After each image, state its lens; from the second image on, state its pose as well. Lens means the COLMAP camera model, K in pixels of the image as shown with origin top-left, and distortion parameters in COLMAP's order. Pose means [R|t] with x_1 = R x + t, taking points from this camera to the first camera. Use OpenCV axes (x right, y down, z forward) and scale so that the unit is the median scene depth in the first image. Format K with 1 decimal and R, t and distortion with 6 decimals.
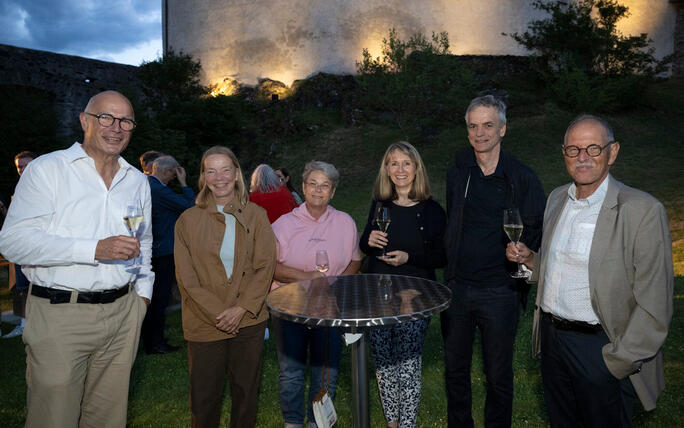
lens RADIAL K [[471.4, 0, 352.3], [0, 471.4, 211.8], [0, 0, 1]] dist [-0.000225, 0.008240]
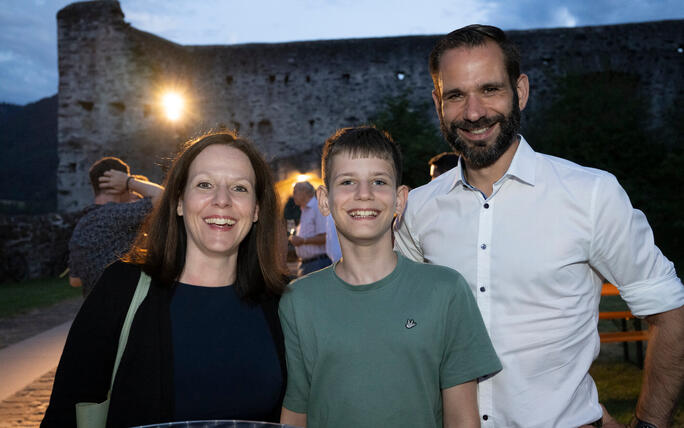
lens RADIAL K [[629.3, 0, 342.0], [0, 629.3, 214.0], [0, 0, 1]] dist [-0.003112, -0.001318]
pose [[0.311218, 0.068809, -0.947844, 0.225825], [-0.087589, 0.995207, 0.043488, -0.033116], [0.946293, 0.069487, 0.315754, 0.273559]]
